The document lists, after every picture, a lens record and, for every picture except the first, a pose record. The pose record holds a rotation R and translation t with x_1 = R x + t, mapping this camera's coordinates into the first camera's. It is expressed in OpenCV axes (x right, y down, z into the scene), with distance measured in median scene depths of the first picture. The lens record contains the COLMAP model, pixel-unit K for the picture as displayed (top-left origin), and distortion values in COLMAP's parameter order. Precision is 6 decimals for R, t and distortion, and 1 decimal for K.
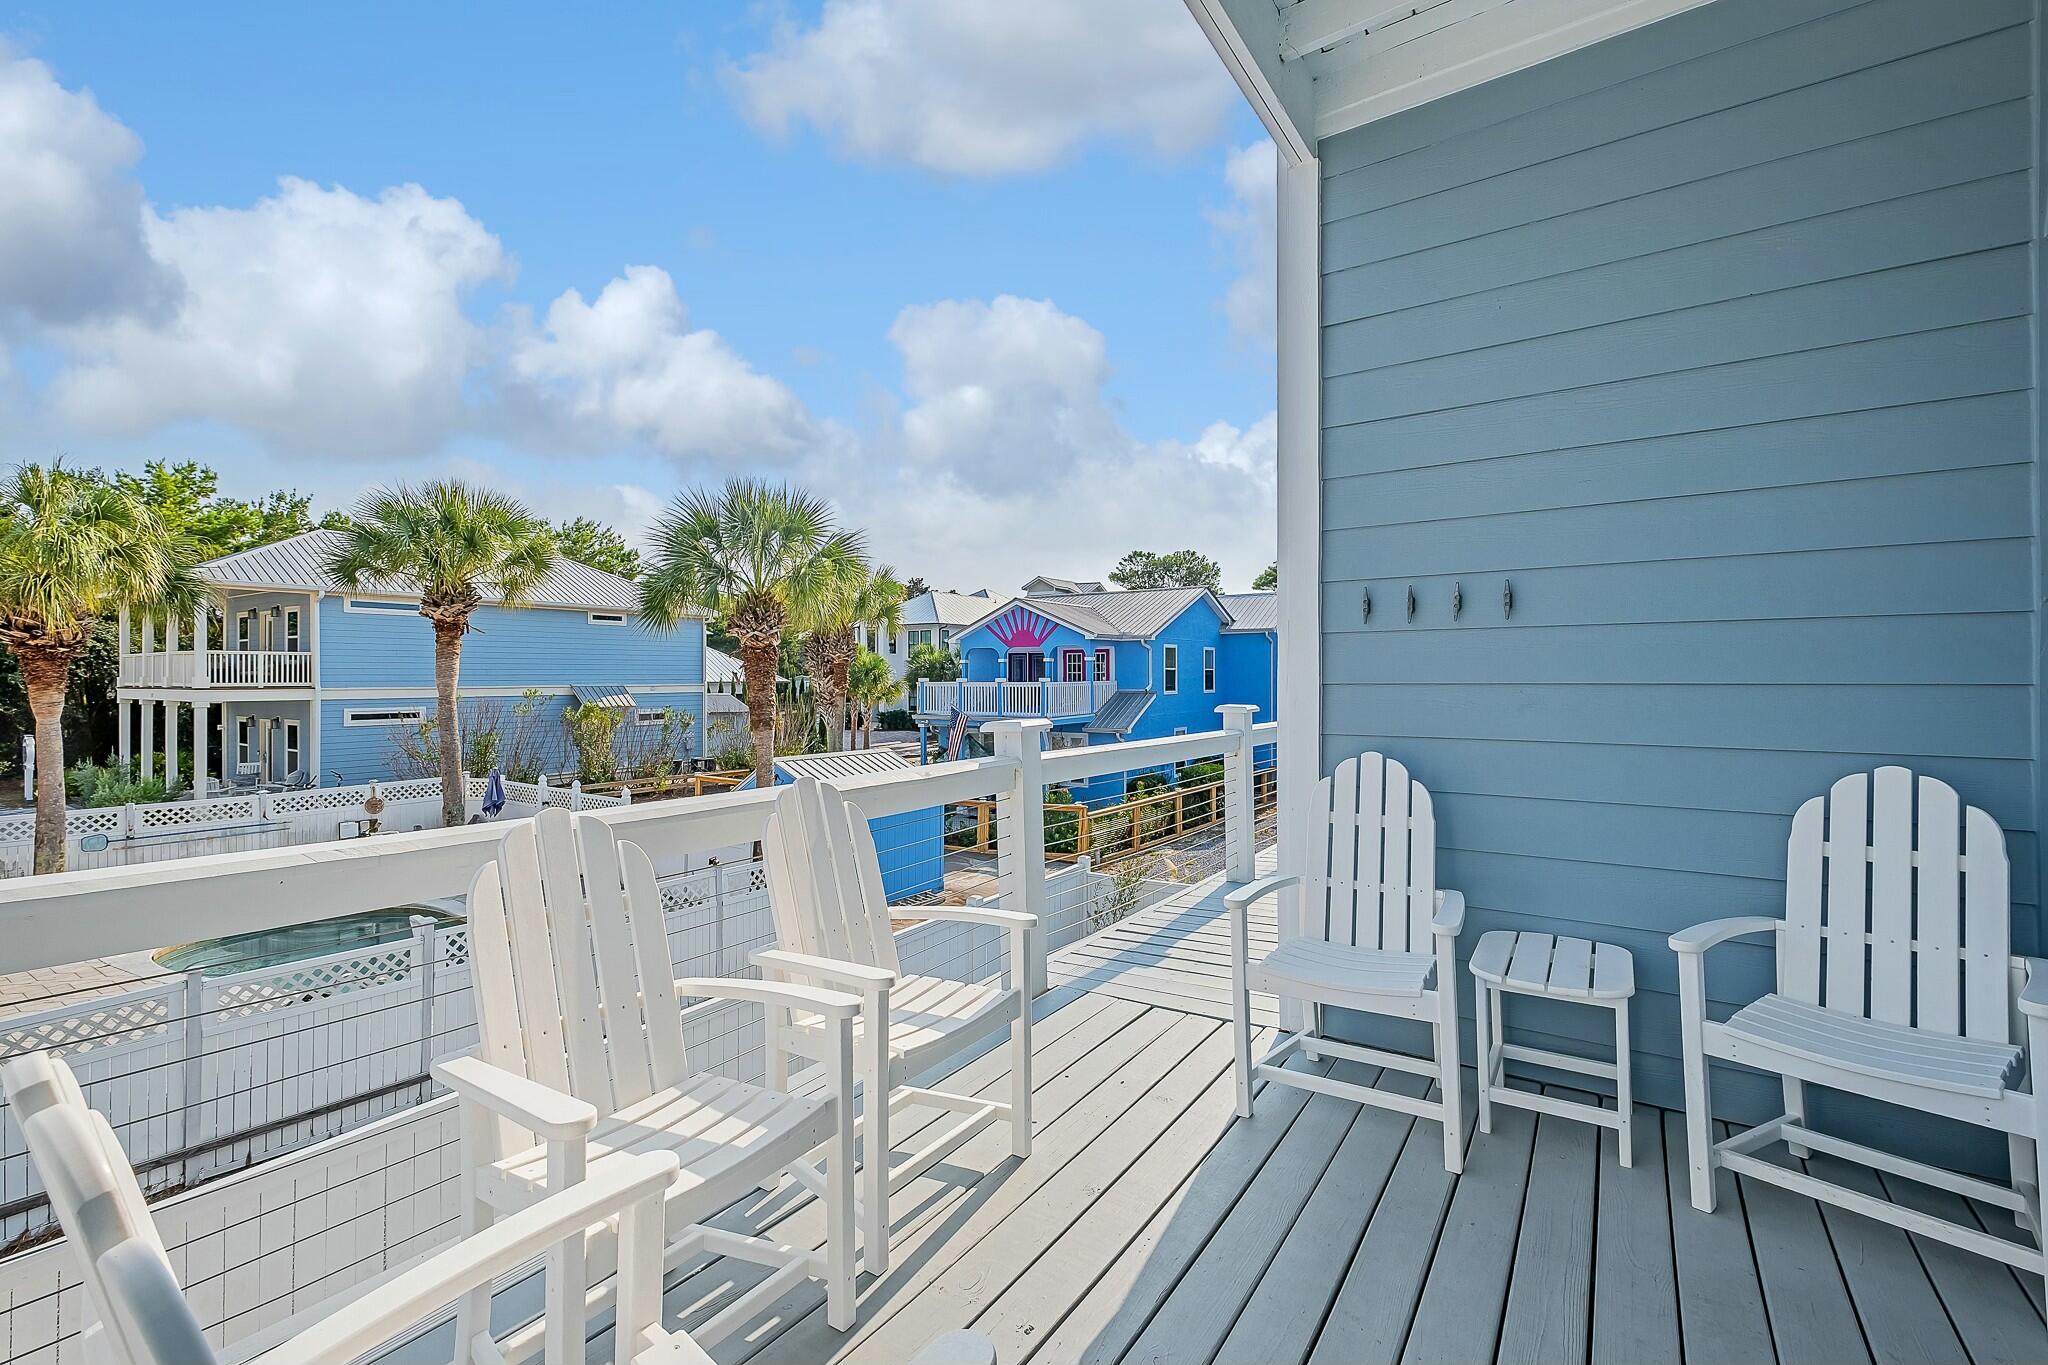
lens RADIAL K [[884.7, 0, 1025.0], [0, 884.7, 680.2], [0, 0, 1]] dist [-0.001531, -0.002641]
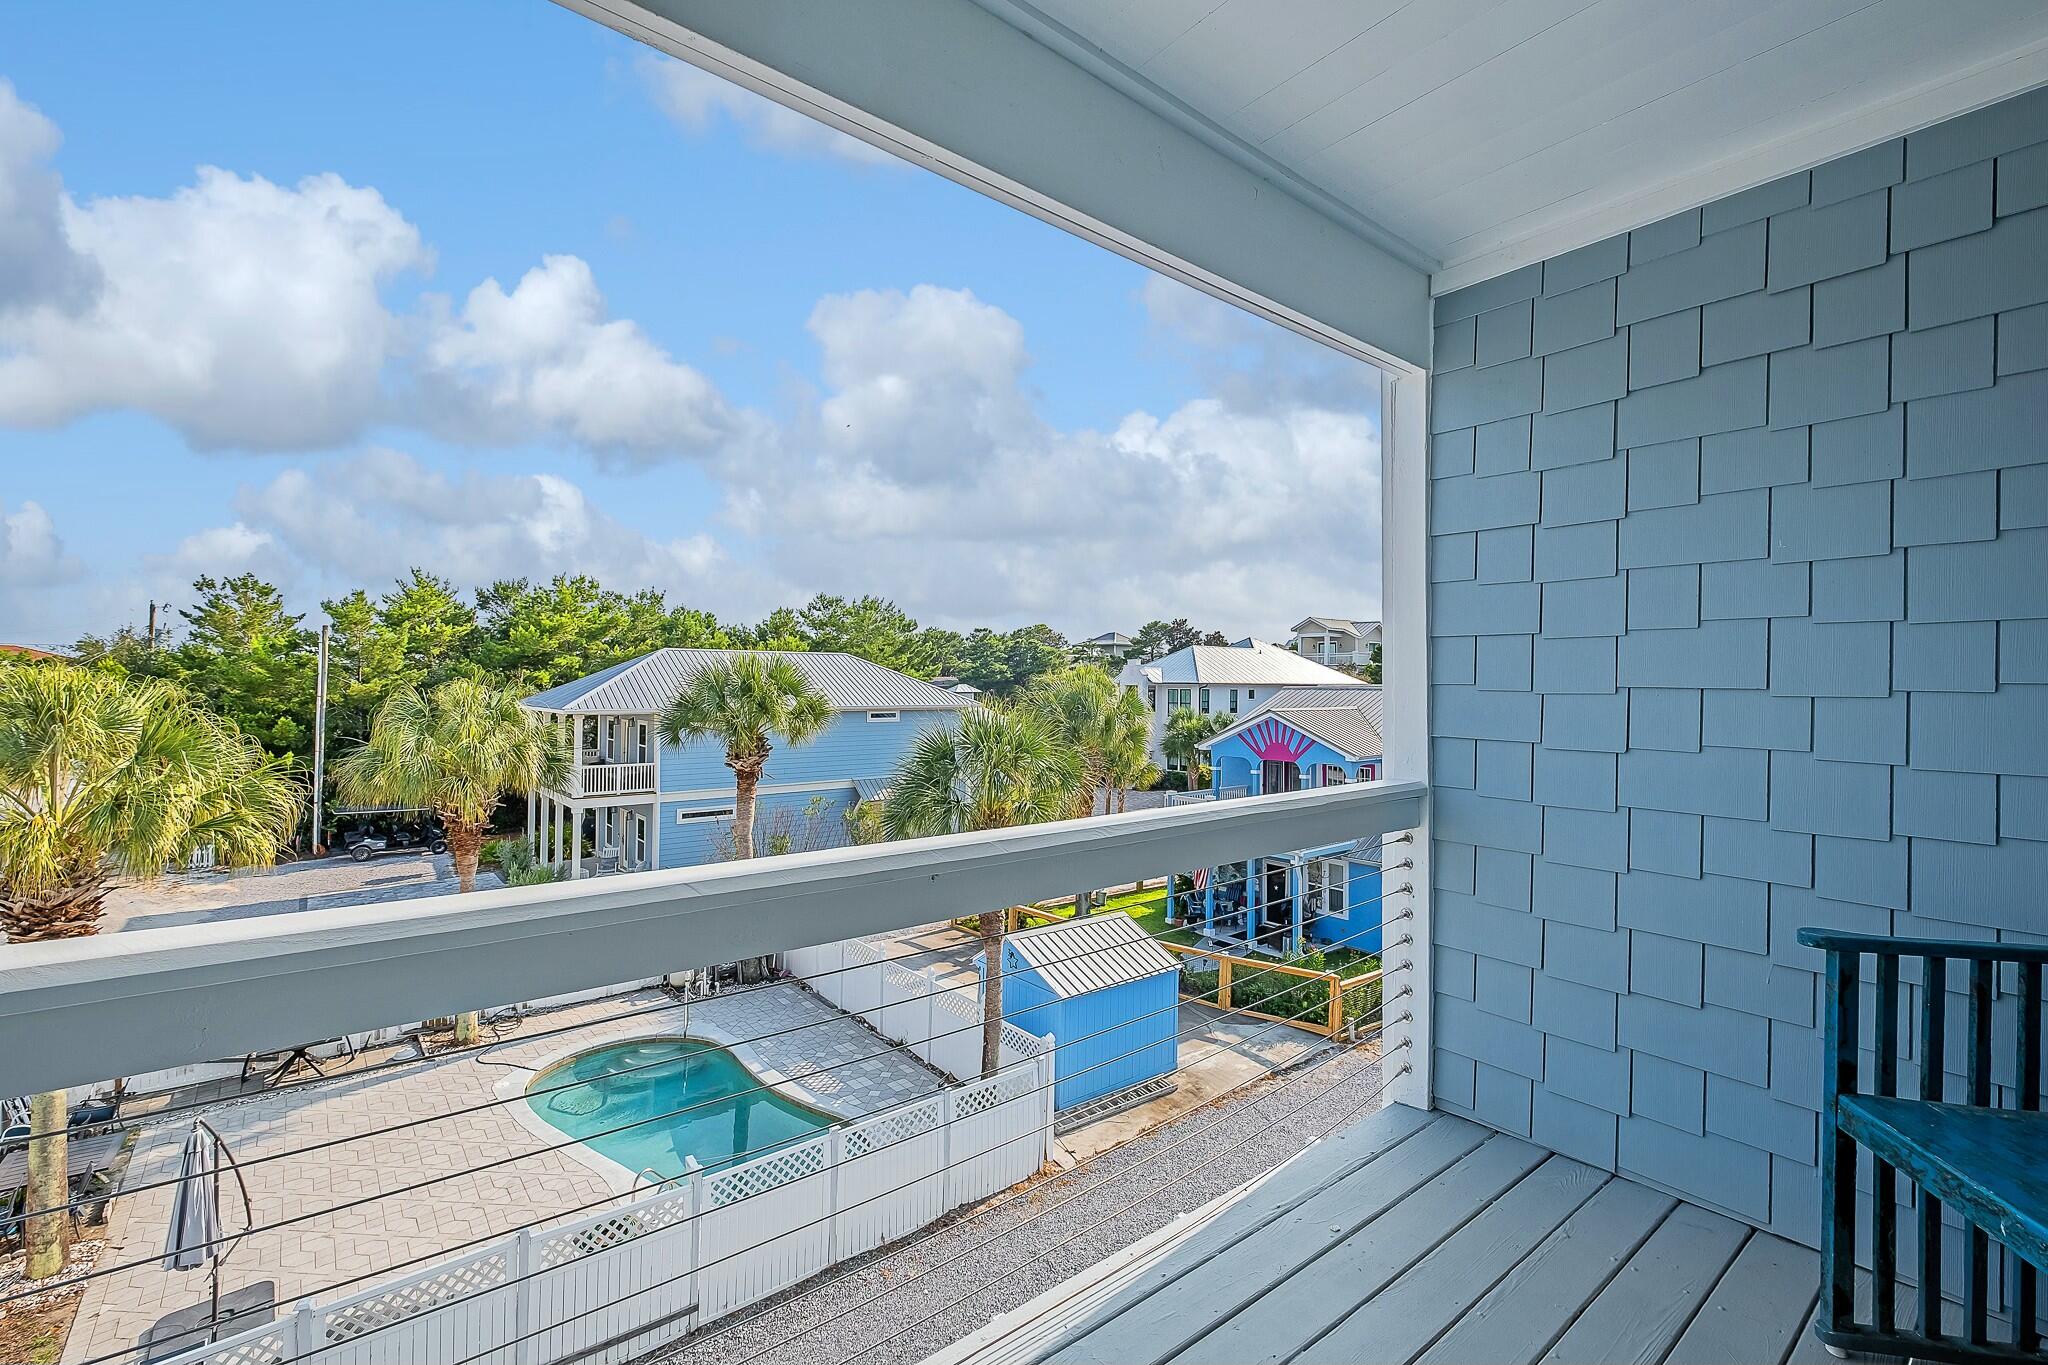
lens RADIAL K [[884.7, 0, 1015.6], [0, 884.7, 671.8], [0, 0, 1]] dist [-0.001531, -0.002641]
pose [[0.950758, 0.004131, -0.309908, 0.029804], [-0.007680, 0.999918, -0.010234, -0.146782], [0.309840, 0.012110, 0.950711, 0.009020]]
